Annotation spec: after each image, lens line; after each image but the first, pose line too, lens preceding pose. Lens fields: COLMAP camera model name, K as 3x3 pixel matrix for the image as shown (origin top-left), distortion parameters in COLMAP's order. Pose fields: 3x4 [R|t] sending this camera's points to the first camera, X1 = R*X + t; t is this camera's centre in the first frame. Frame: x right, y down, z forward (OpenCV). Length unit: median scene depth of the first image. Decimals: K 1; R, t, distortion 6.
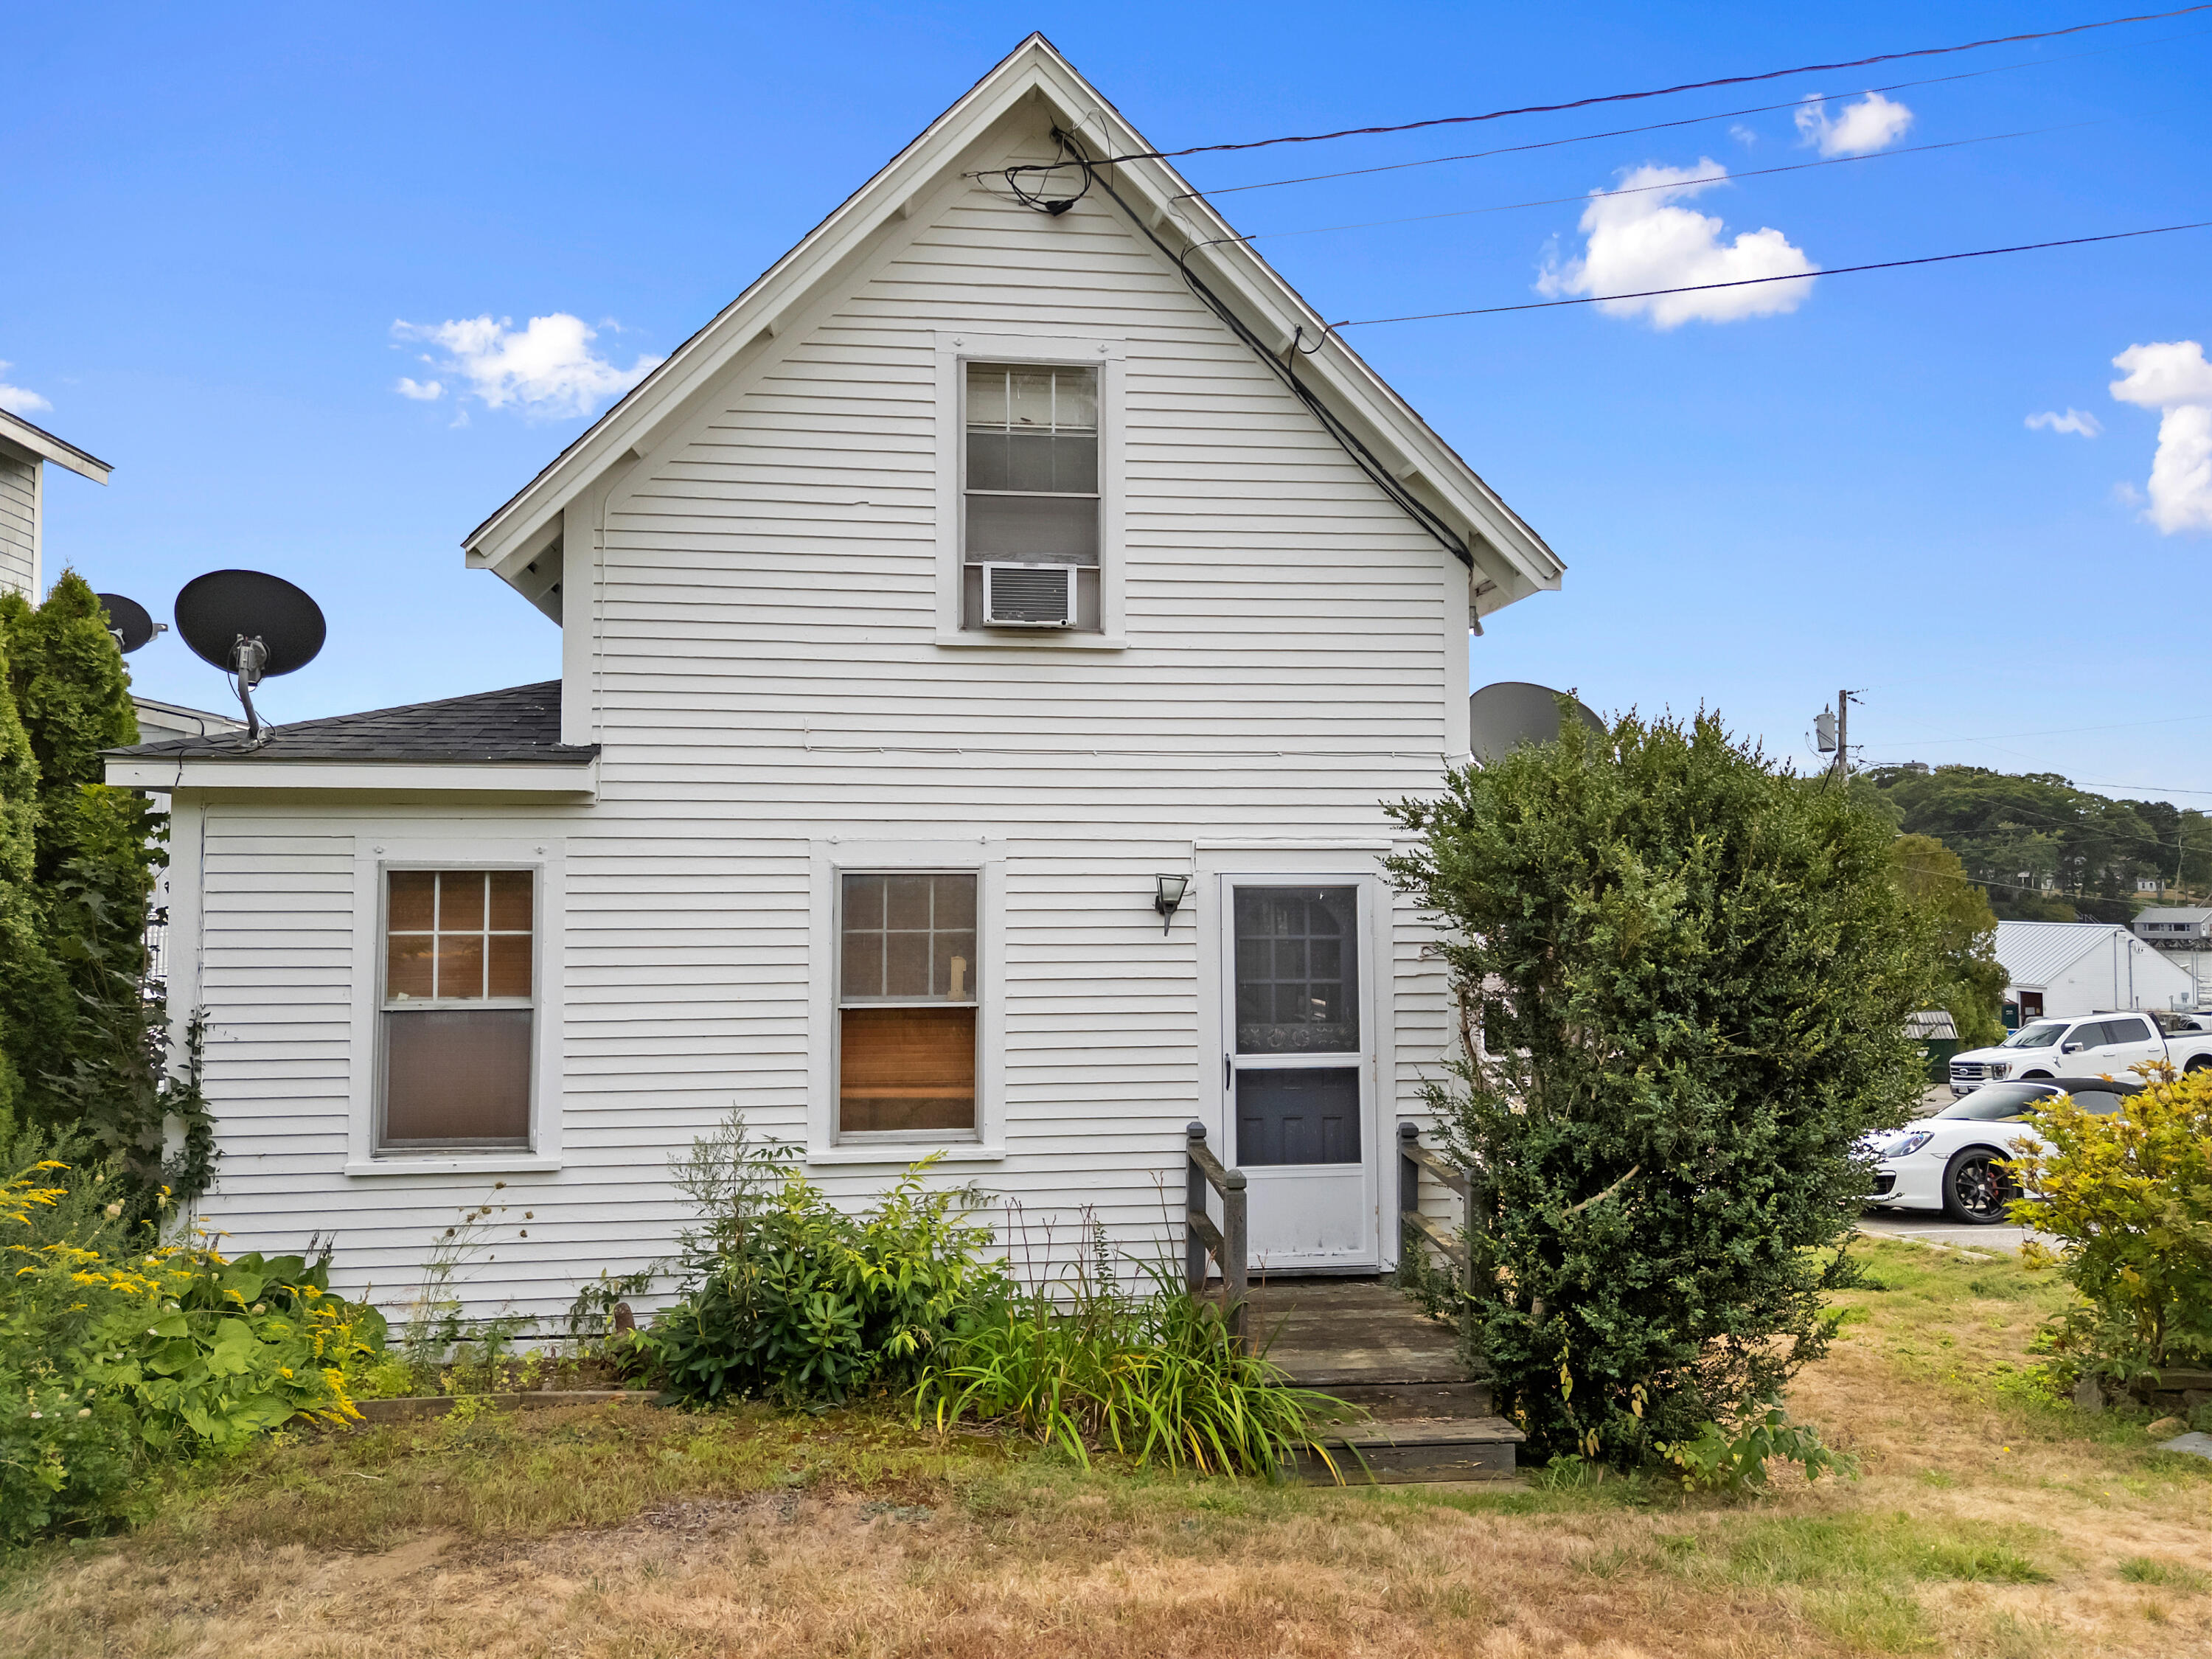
lens RADIAL K [[1631.3, 0, 1101.3], [0, 1631.3, 816.4], [0, 0, 1]] dist [0.070649, -0.066301]
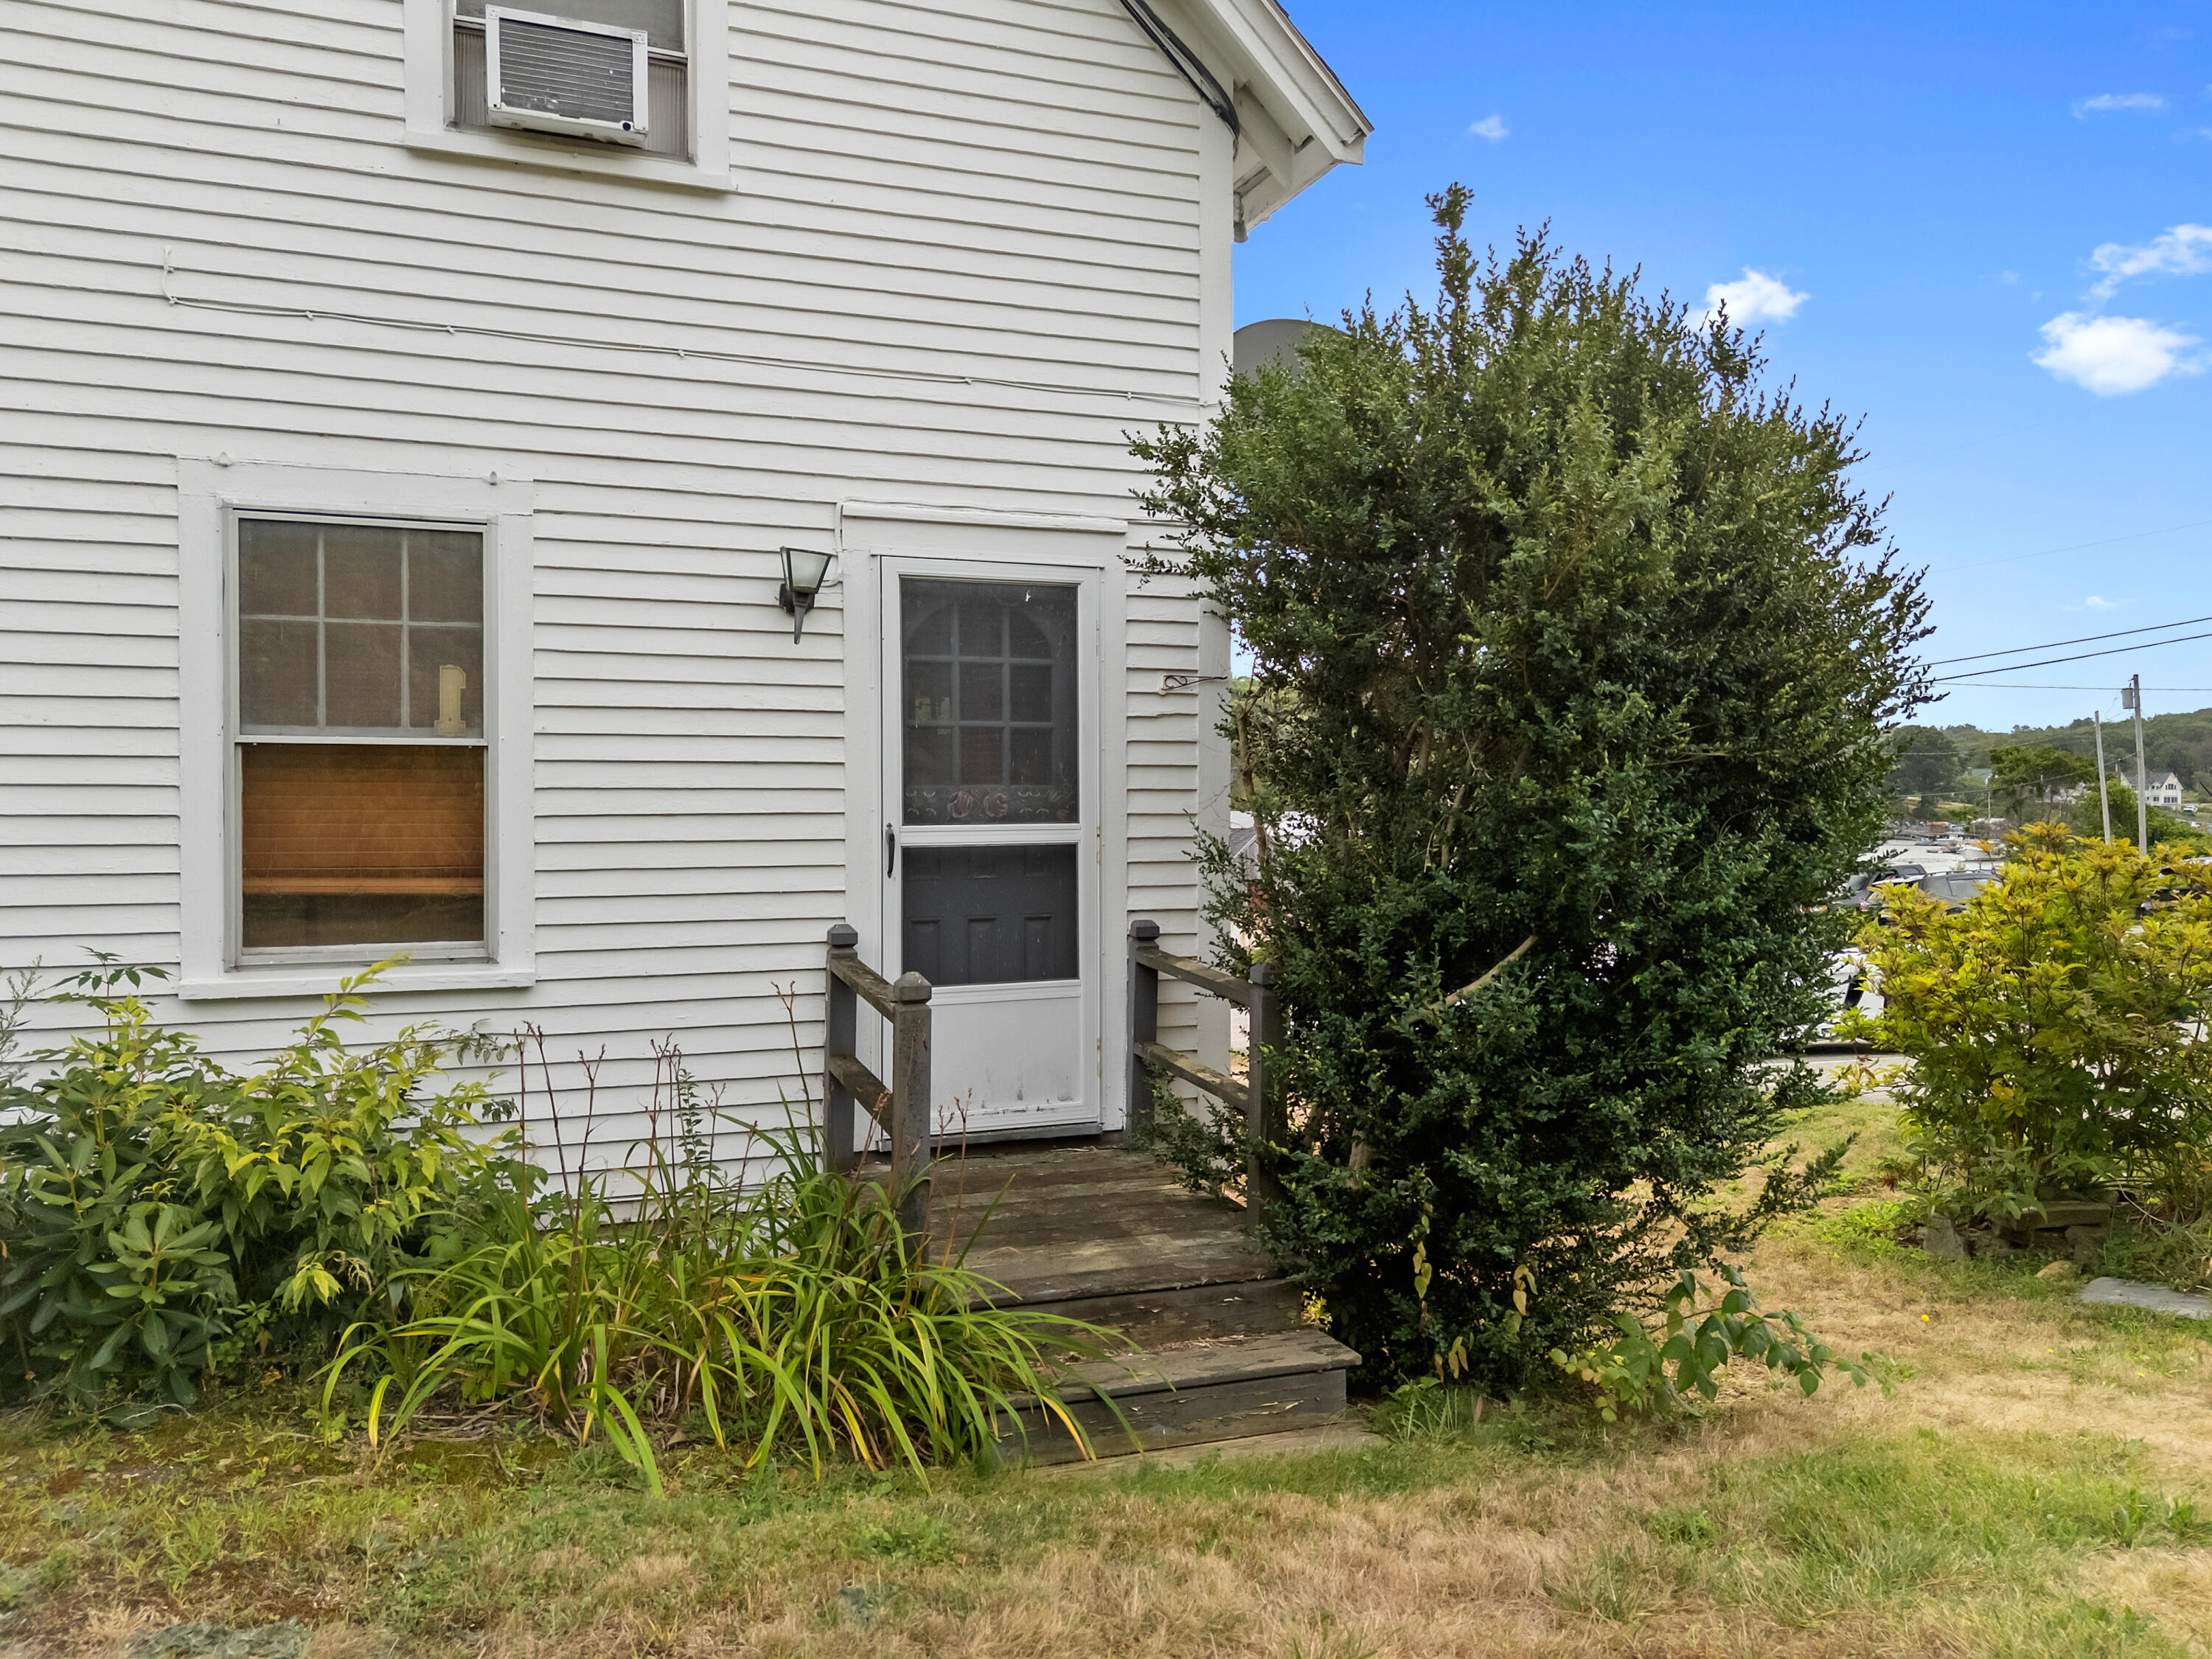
lens RADIAL K [[1631.3, 0, 1101.3], [0, 1631.3, 816.4], [0, 0, 1]] dist [0.070649, -0.066301]
pose [[0.972088, -0.000198, 0.234617, 0.005428], [-0.012710, 0.998487, 0.053504, 0.120512], [-0.234272, -0.054992, 0.970614, 0.376728]]
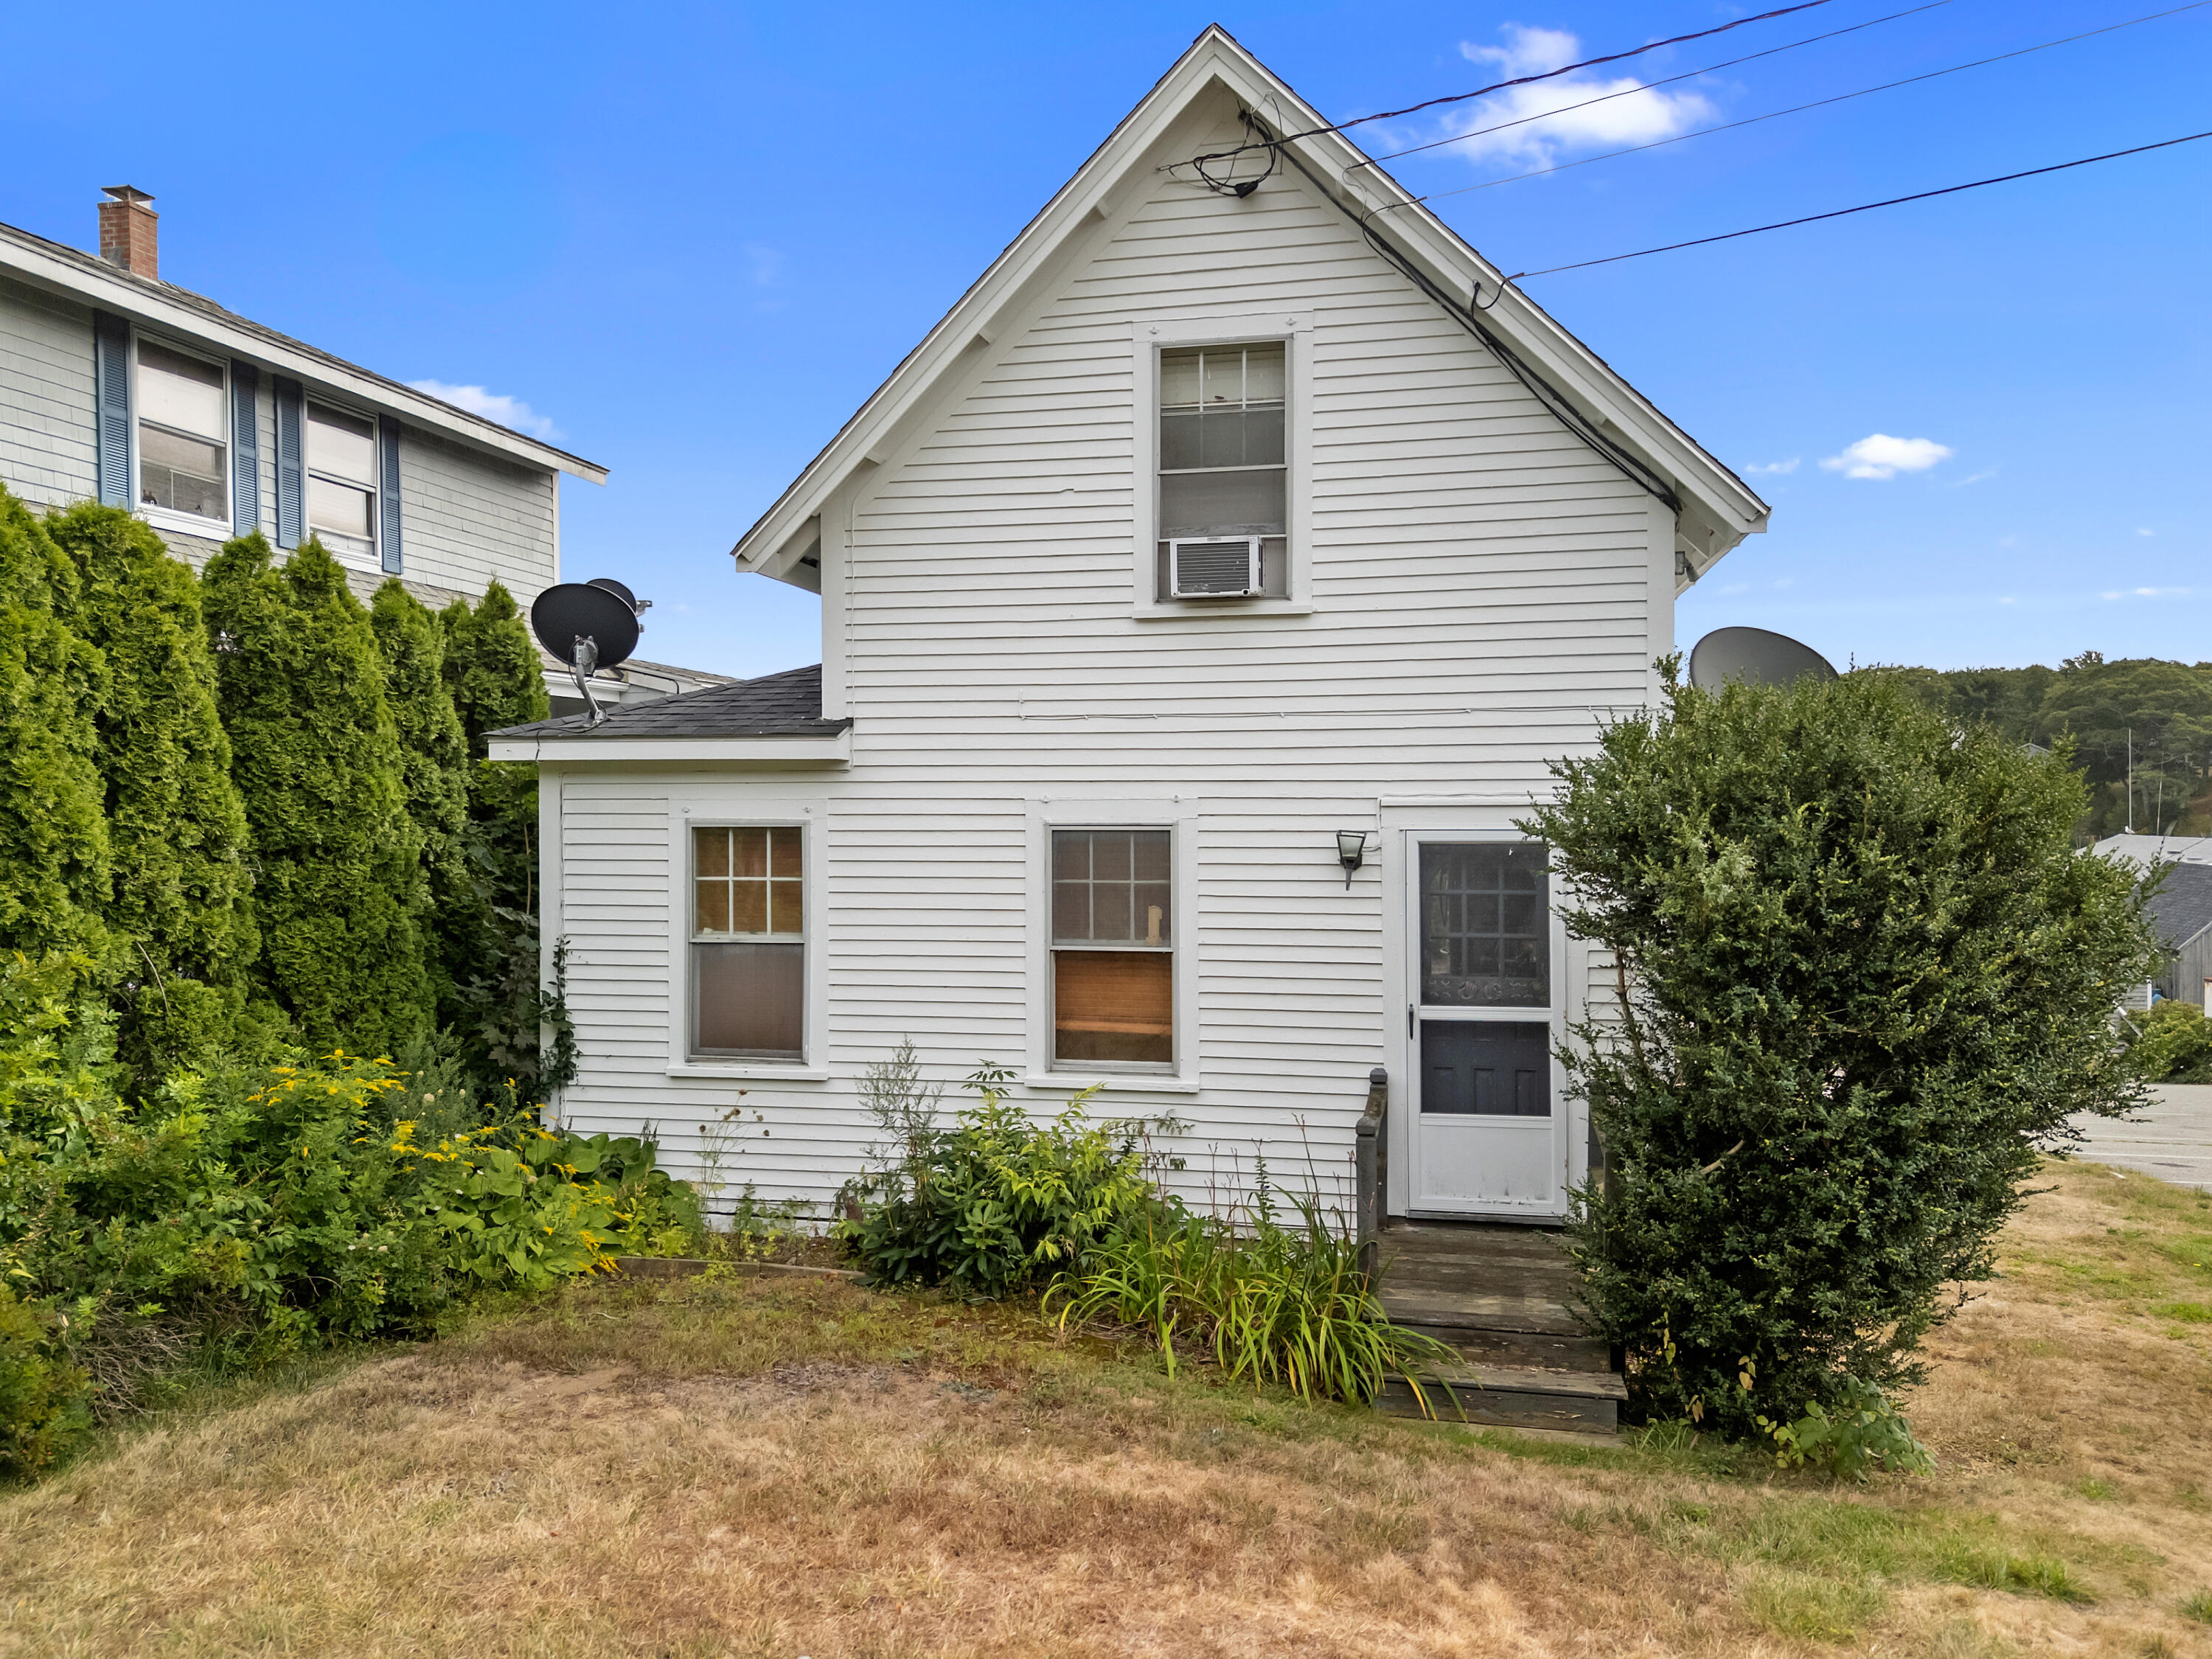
lens RADIAL K [[1631.3, 0, 1101.3], [0, 1631.3, 816.4], [0, 0, 1]] dist [0.070649, -0.066301]
pose [[0.946712, 0.000142, -0.322082, 0.257135], [0.017214, 0.998548, 0.051039, -0.033507], [0.321622, -0.053864, 0.945335, -0.039450]]
